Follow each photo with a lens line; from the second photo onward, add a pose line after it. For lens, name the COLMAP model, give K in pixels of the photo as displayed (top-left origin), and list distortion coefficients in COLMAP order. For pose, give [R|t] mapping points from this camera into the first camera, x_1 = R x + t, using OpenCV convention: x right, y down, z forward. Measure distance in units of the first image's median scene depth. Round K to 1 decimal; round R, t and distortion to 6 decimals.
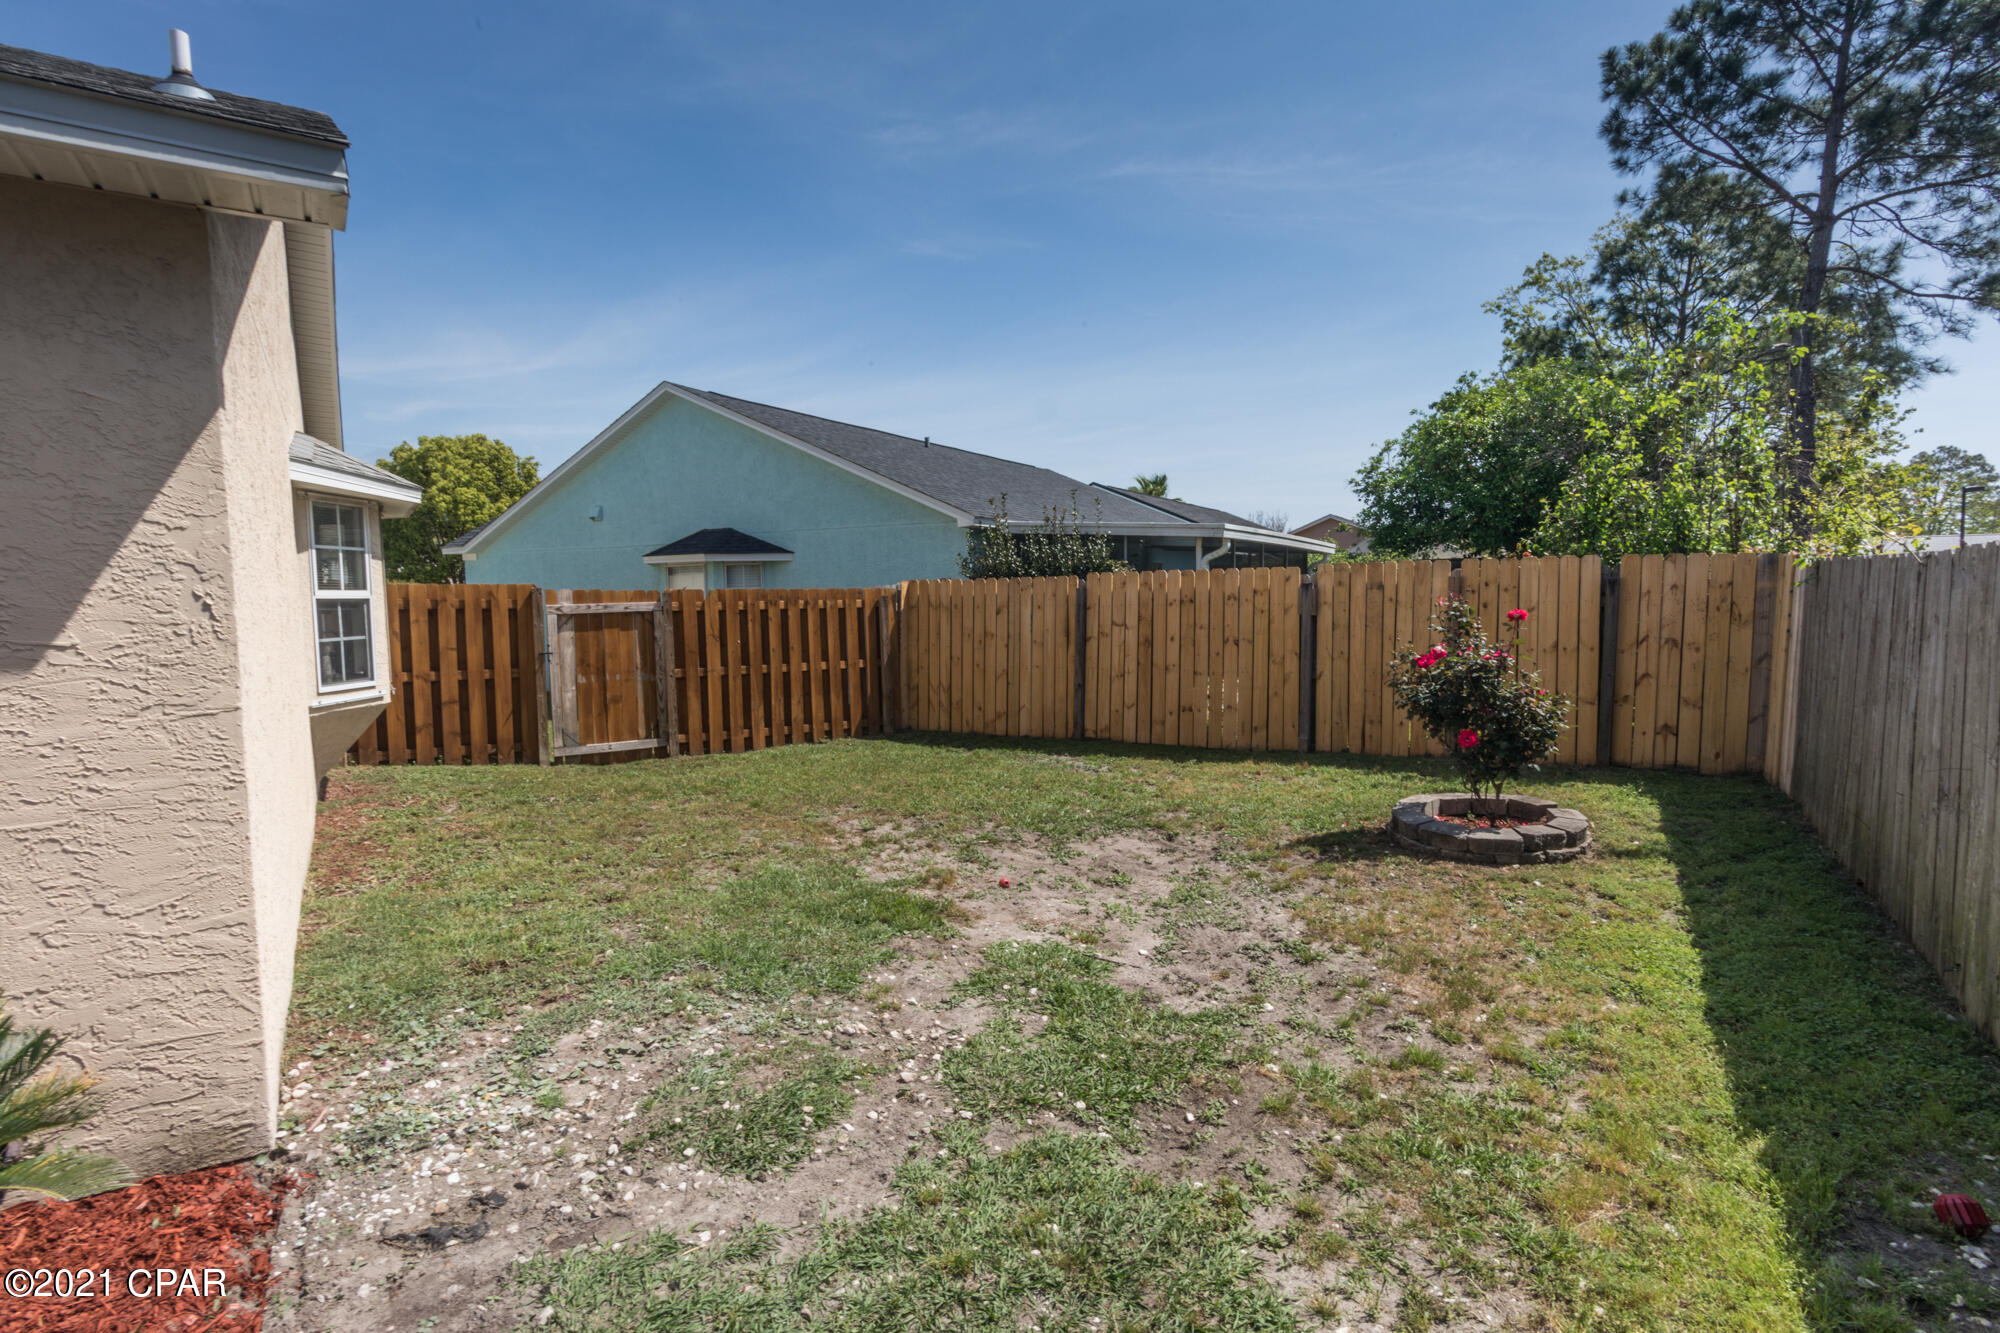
lens RADIAL K [[958.6, 0, 994.1], [0, 958.6, 667.5], [0, 0, 1]] dist [0.000587, 0.000031]
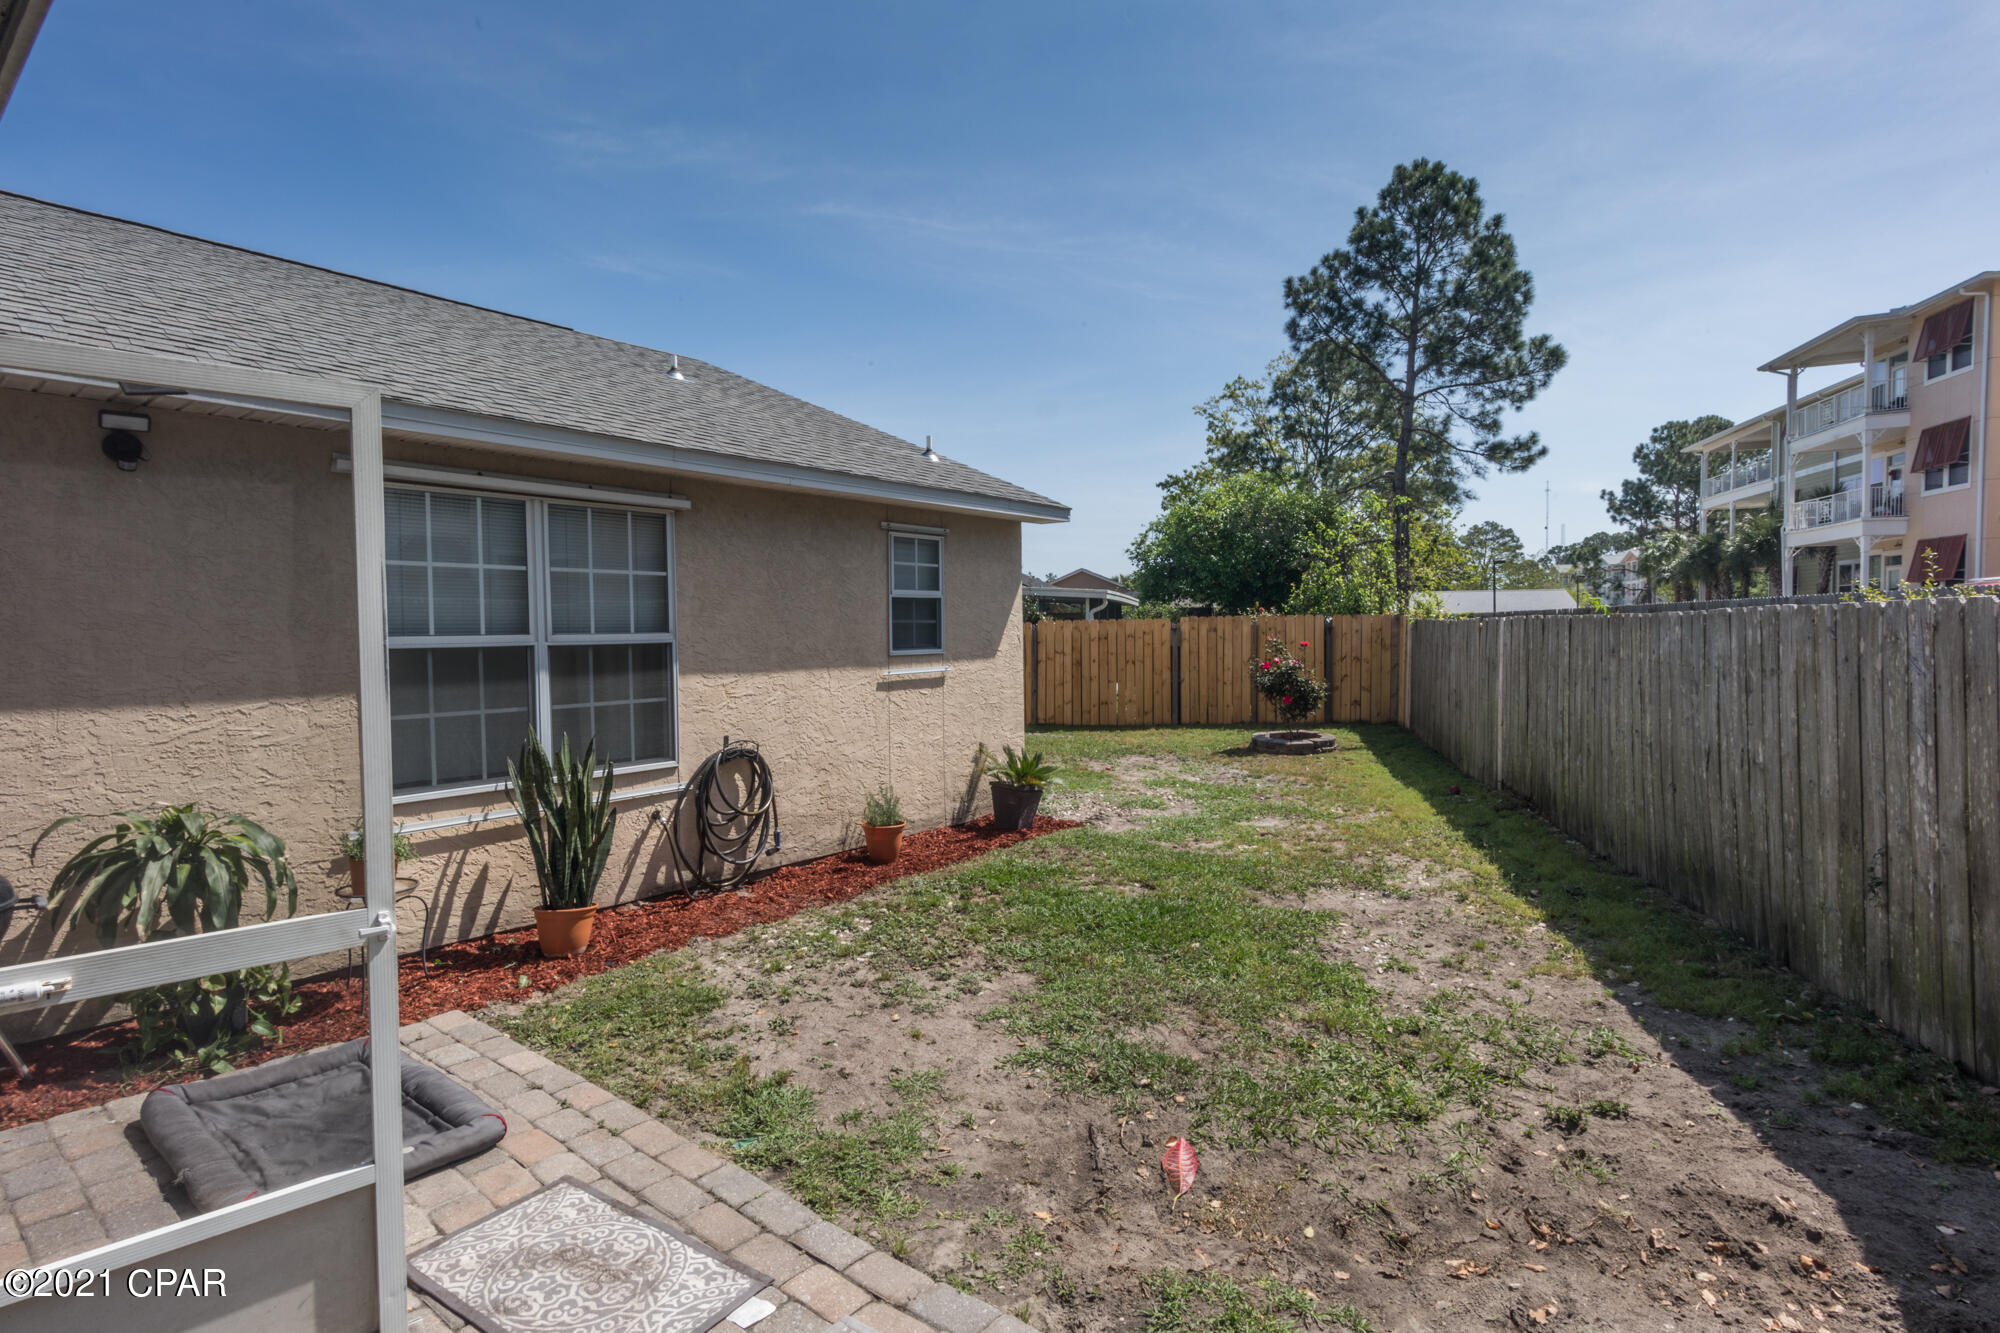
lens RADIAL K [[958.6, 0, 994.1], [0, 958.6, 667.5], [0, 0, 1]] dist [0.000587, 0.000031]
pose [[0.956325, -0.008707, 0.292177, -0.444533], [0.020276, 0.999125, -0.036589, 0.036920], [-0.291603, 0.040916, 0.955664, -0.510008]]
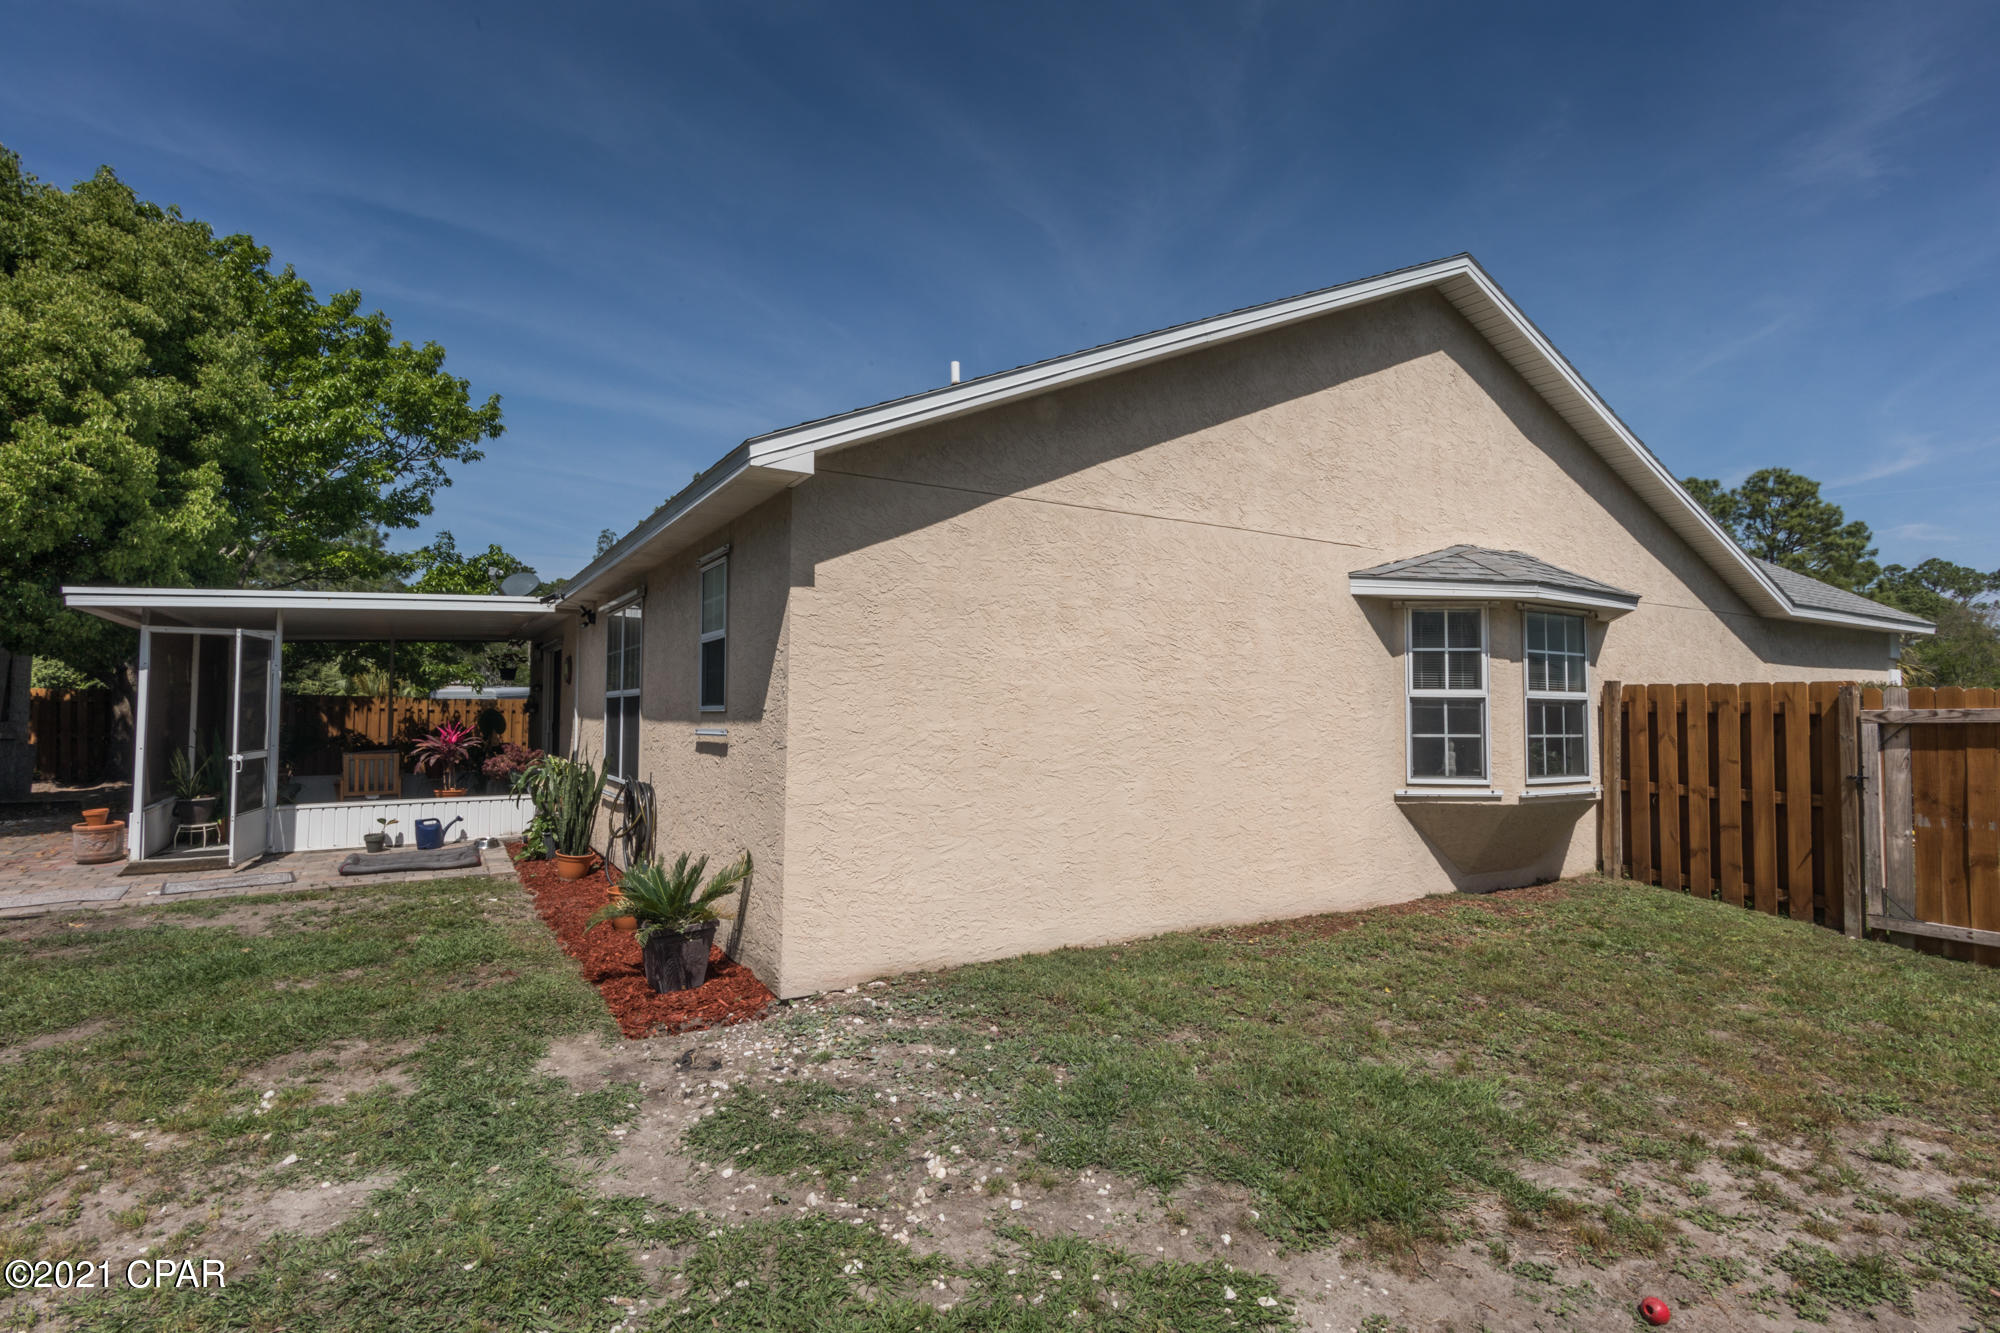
lens RADIAL K [[958.6, 0, 994.1], [0, 958.6, 667.5], [0, 0, 1]] dist [0.000587, 0.000031]
pose [[-0.040989, -0.035810, -0.998518, 0.283345], [-0.080073, 0.996261, -0.032442, -0.022197], [0.995946, 0.078624, -0.043703, 0.397159]]
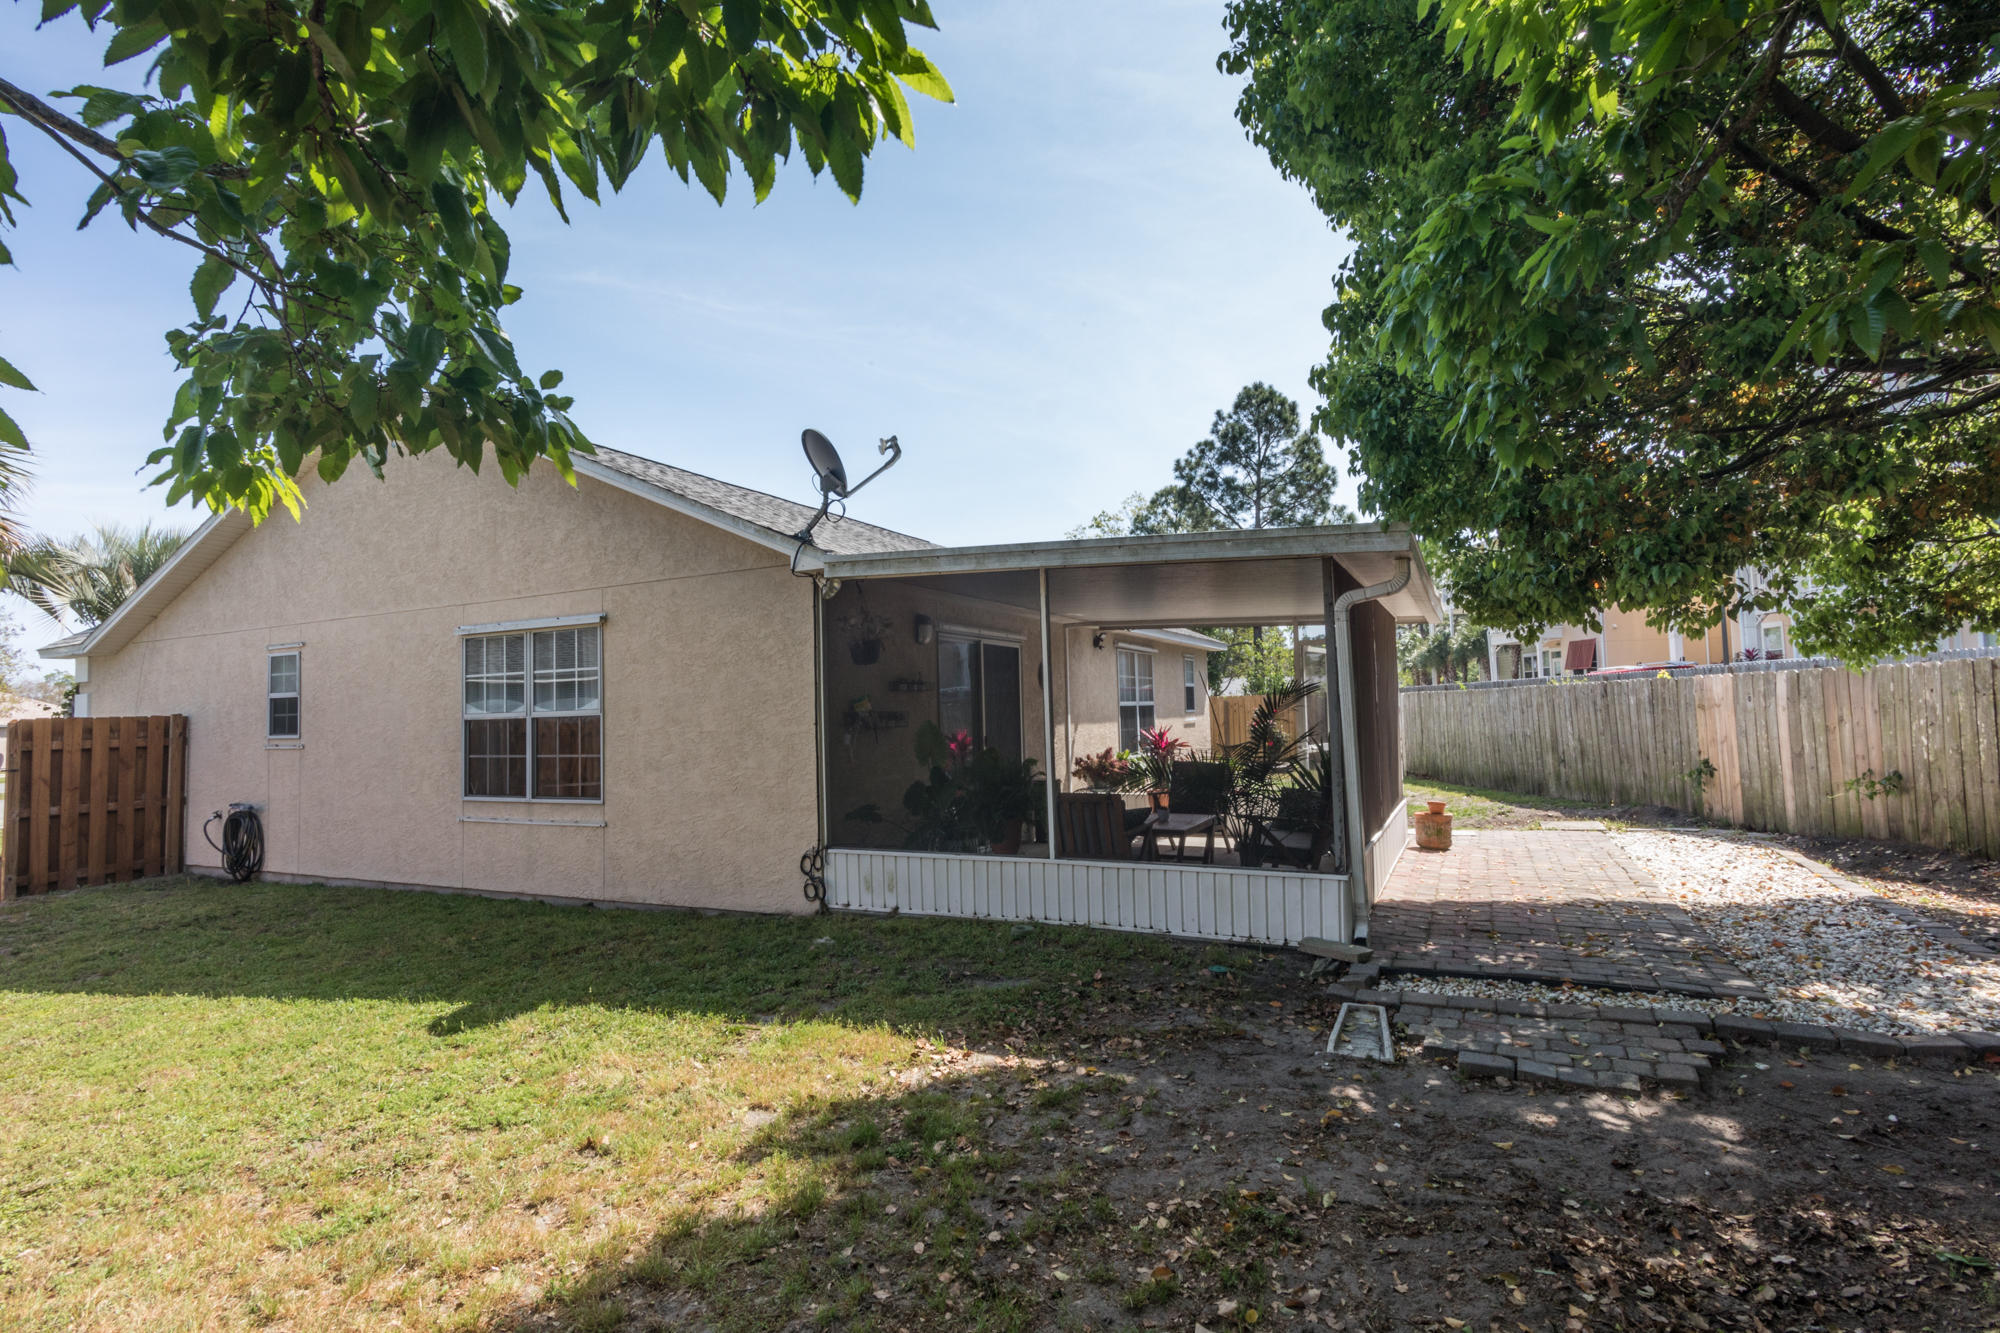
lens RADIAL K [[958.6, 0, 994.1], [0, 958.6, 667.5], [0, 0, 1]] dist [0.000587, 0.000031]
pose [[0.869580, 0.011942, 0.493647, -1.340943], [0.055032, 0.991136, -0.120918, 0.099383], [-0.490715, 0.132315, 0.861215, -1.020730]]
